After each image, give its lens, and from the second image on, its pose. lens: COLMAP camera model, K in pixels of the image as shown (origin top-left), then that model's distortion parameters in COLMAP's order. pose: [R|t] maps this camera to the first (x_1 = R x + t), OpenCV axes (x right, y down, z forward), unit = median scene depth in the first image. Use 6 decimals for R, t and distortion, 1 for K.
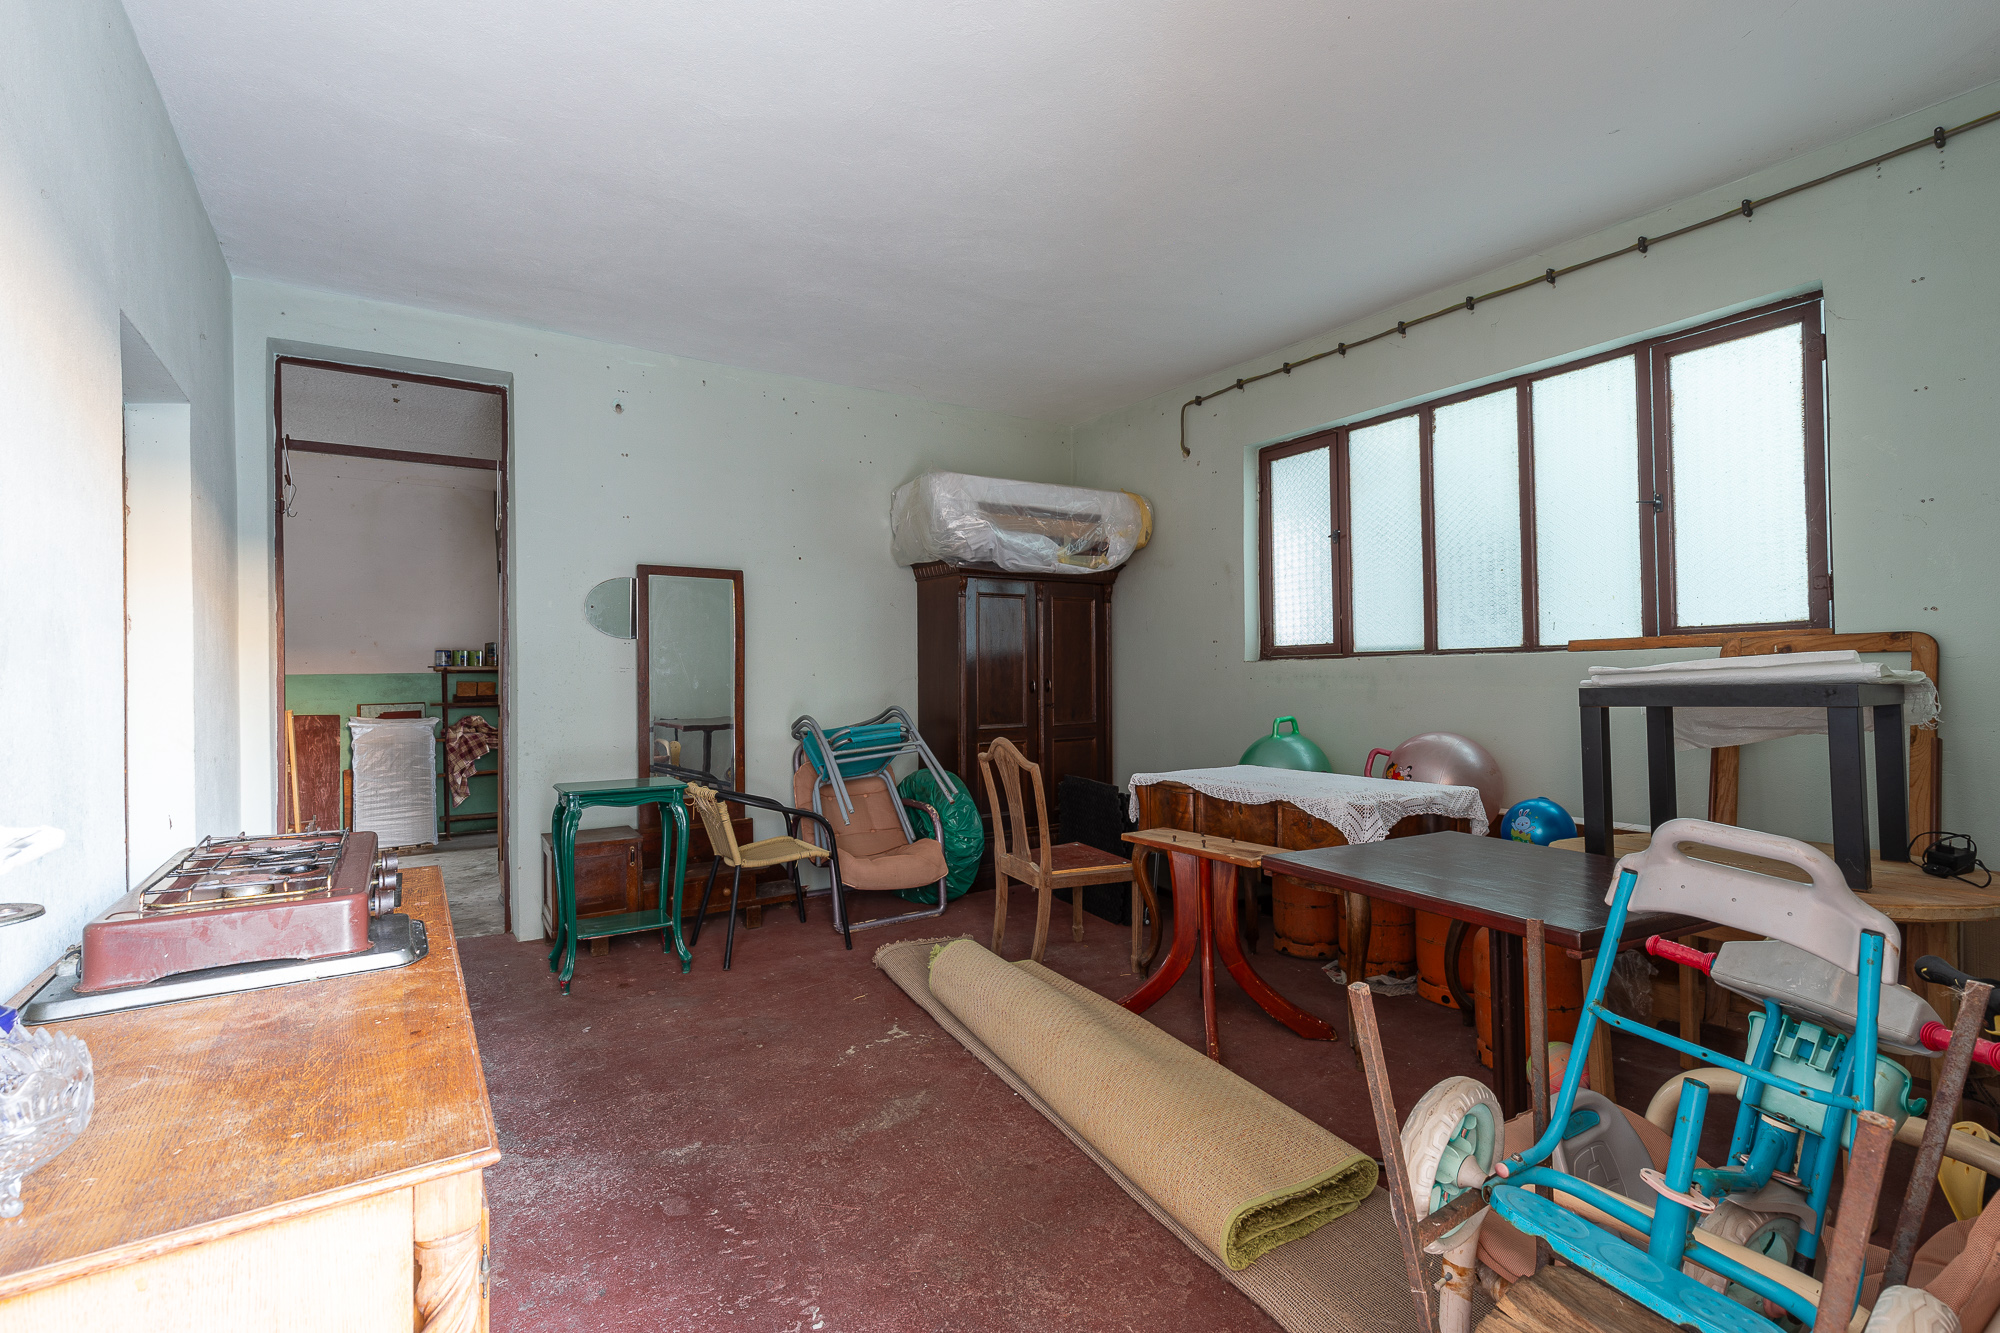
lens RADIAL K [[909.0, 0, 1002.3], [0, 909.0, 664.0], [0, 0, 1]] dist [0.008913, -0.000719]
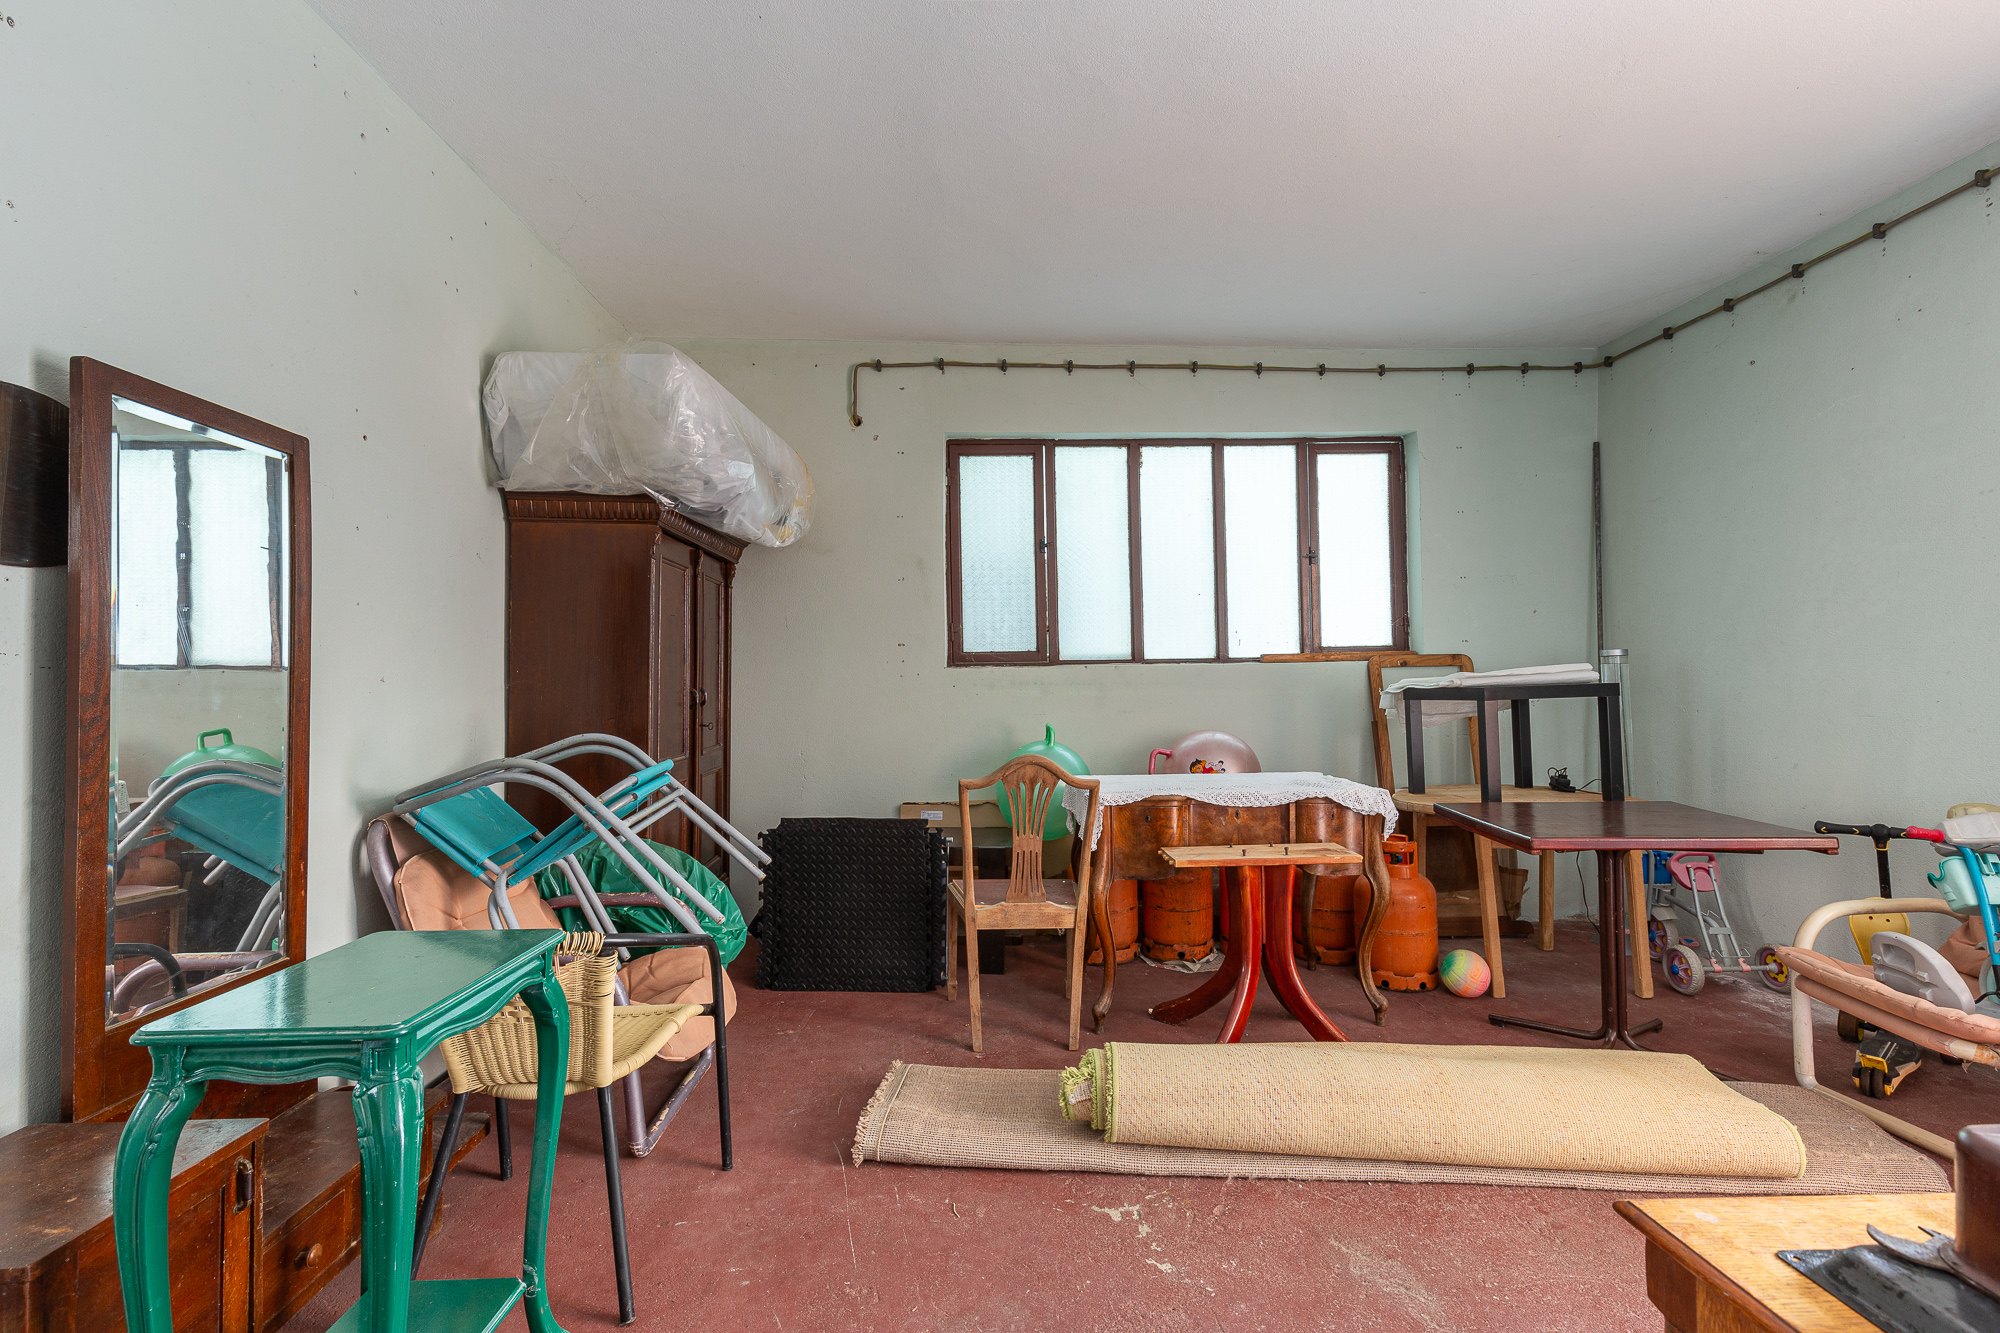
lens RADIAL K [[909.0, 0, 997.8], [0, 909.0, 665.6], [0, 0, 1]] dist [0.008913, -0.000719]
pose [[0.506303, 0.021465, 0.862088, -0.606024], [-0.003863, 0.999737, -0.022624, 0.018963], [-0.862347, 0.008124, 0.506253, 0.605413]]
